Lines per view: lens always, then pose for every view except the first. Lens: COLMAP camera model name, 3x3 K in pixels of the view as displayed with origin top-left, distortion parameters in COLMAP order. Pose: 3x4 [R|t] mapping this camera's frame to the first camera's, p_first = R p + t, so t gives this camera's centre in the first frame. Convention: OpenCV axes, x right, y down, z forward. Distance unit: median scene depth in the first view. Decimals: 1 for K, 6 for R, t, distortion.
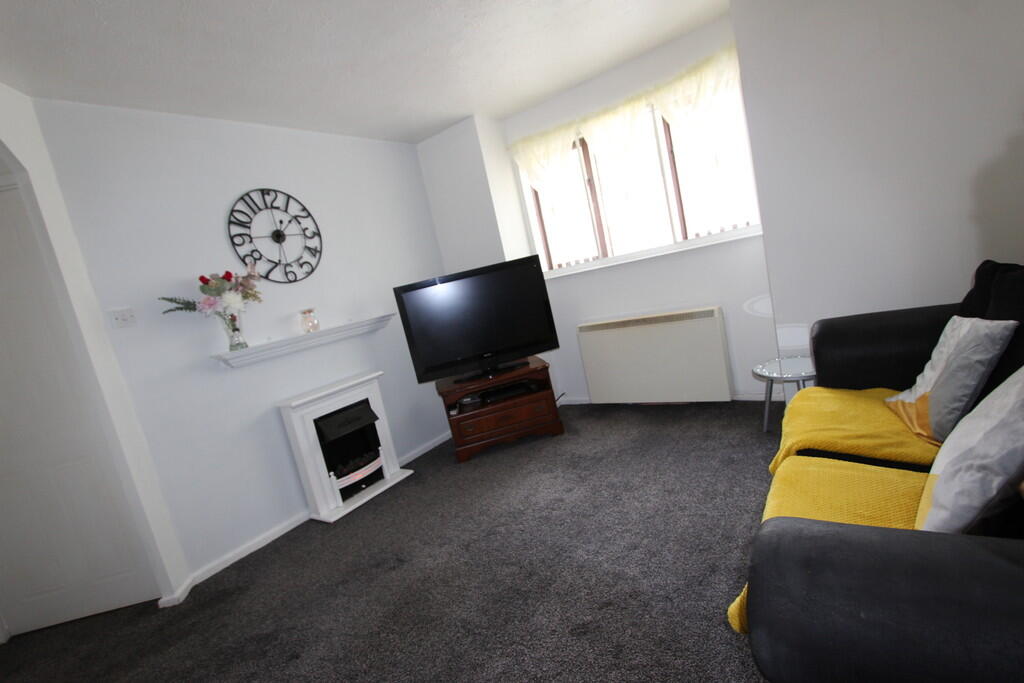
lens RADIAL K [[466.4, 0, 514.7], [0, 466.4, 340.2], [0, 0, 1]] dist [-0.023110, 0.003594]
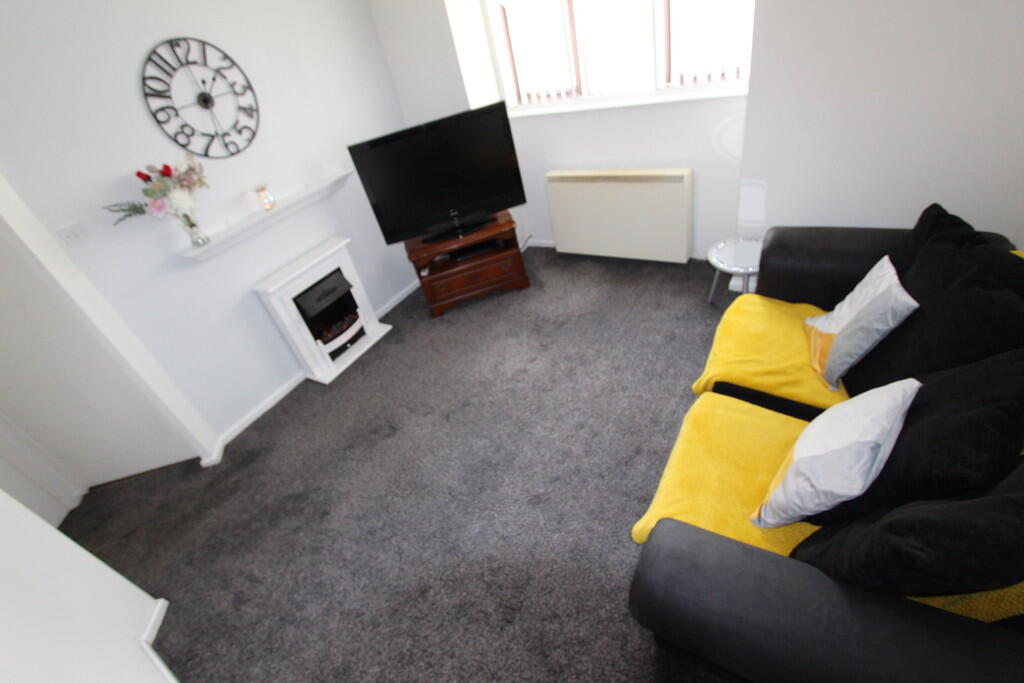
lens RADIAL K [[466.4, 0, 510.1], [0, 466.4, 343.9], [0, 0, 1]] dist [-0.023110, 0.003594]
pose [[0.998460, -0.028536, 0.047576, 0.008194], [0.003570, 0.888846, 0.458192, -0.243401], [-0.055362, -0.457316, 0.887579, -0.007740]]
